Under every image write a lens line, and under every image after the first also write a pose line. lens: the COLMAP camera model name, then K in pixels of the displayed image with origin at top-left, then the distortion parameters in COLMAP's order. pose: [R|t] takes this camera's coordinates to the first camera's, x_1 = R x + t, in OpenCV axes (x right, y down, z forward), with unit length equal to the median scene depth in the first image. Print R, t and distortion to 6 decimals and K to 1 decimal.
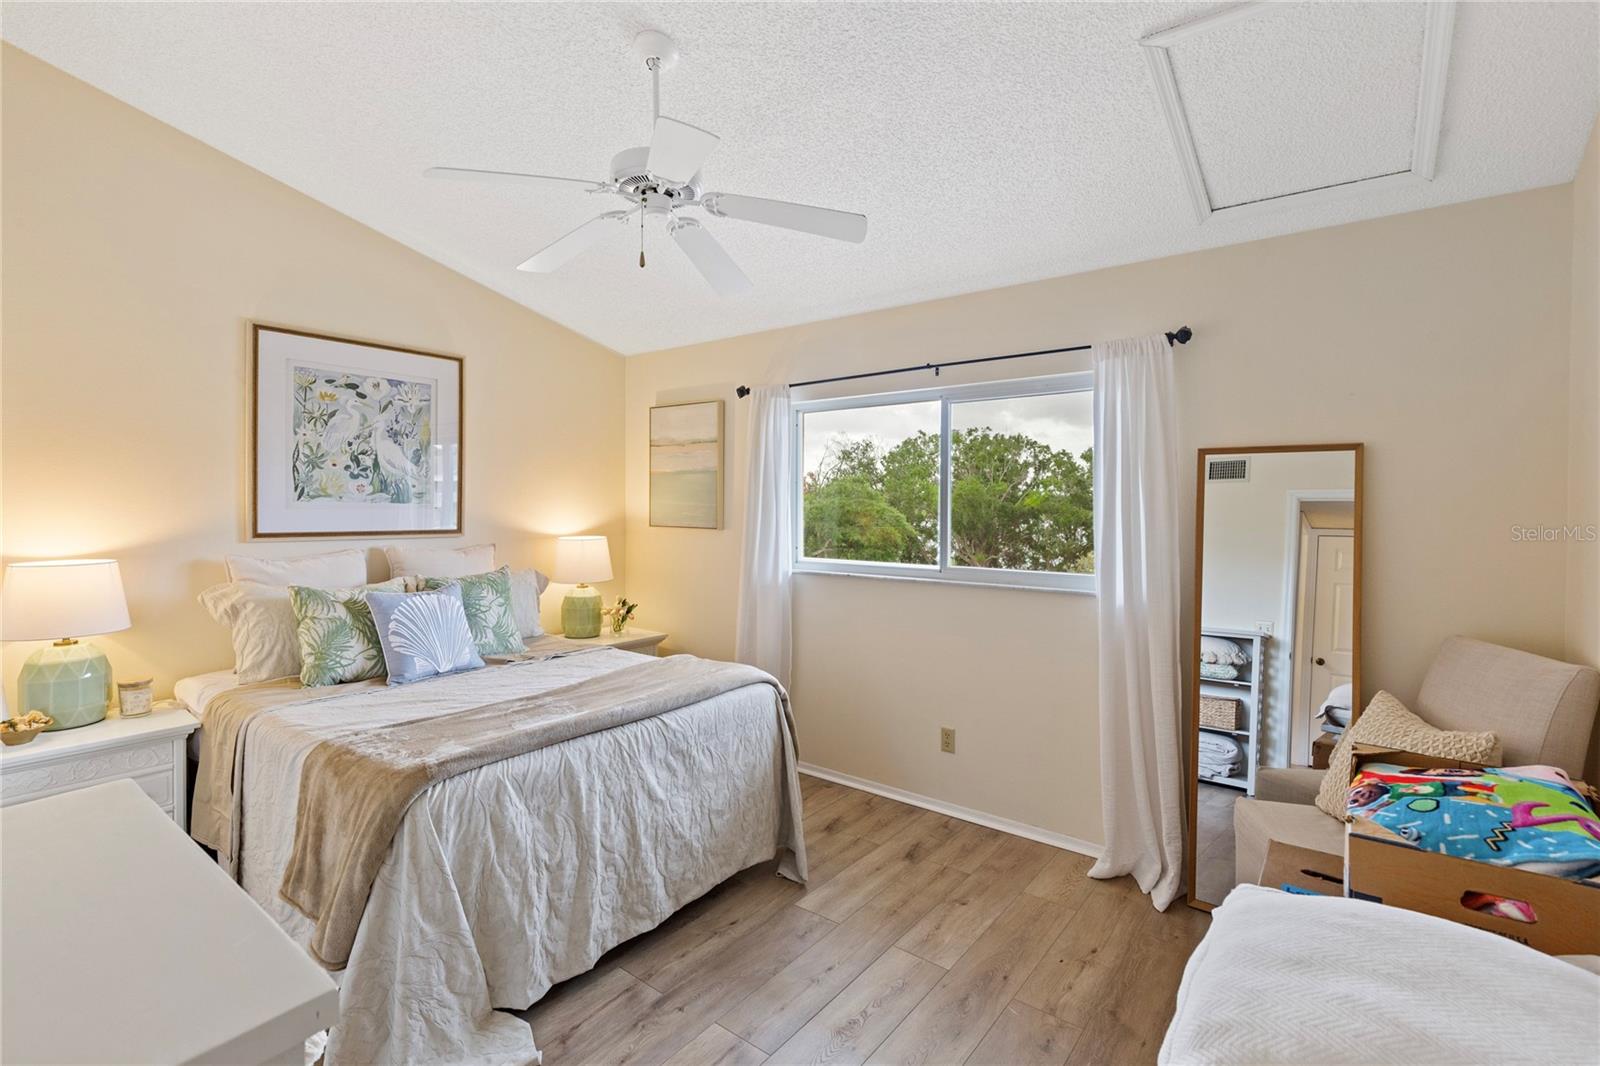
lens RADIAL K [[741.0, 0, 792.5], [0, 741.0, 506.7], [0, 0, 1]] dist [0.009615, -0.000483]
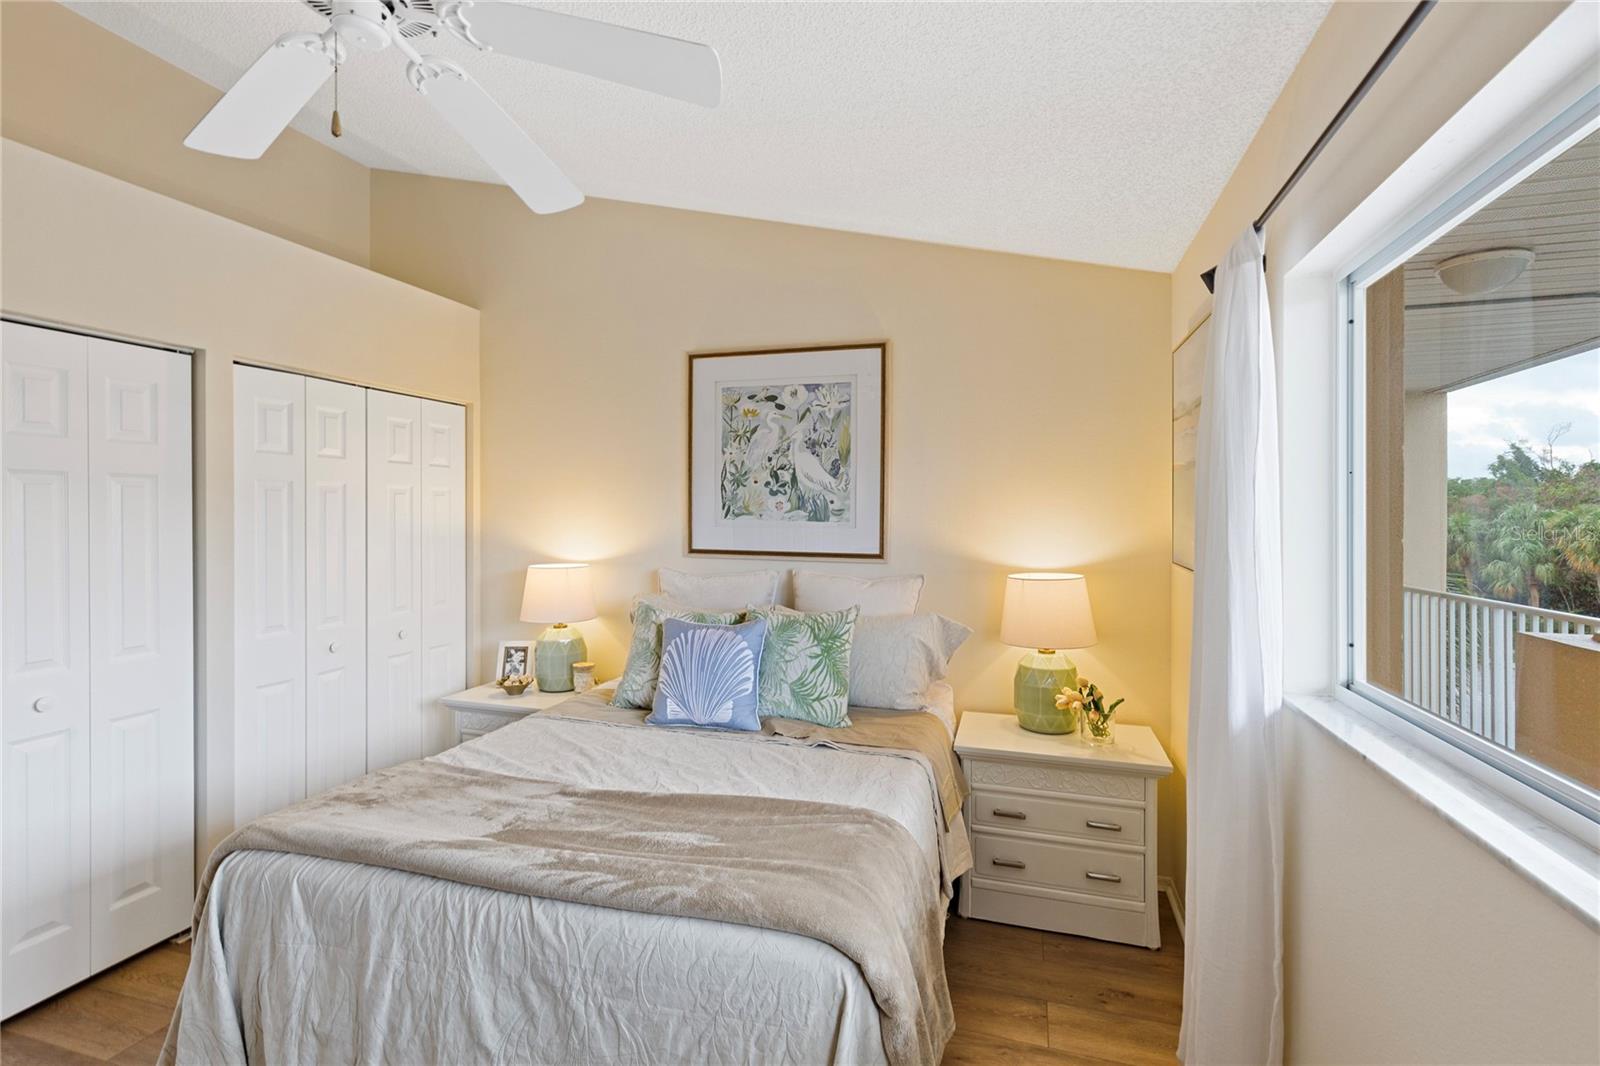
lens RADIAL K [[731.0, 0, 801.2], [0, 731.0, 519.7], [0, 0, 1]] dist [0.001209, -0.001066]
pose [[0.360232, 0.003301, -0.932857, 0.297430], [-0.006609, 0.999978, 0.000986, -0.008101], [0.932840, 0.005810, 0.360245, 0.706667]]
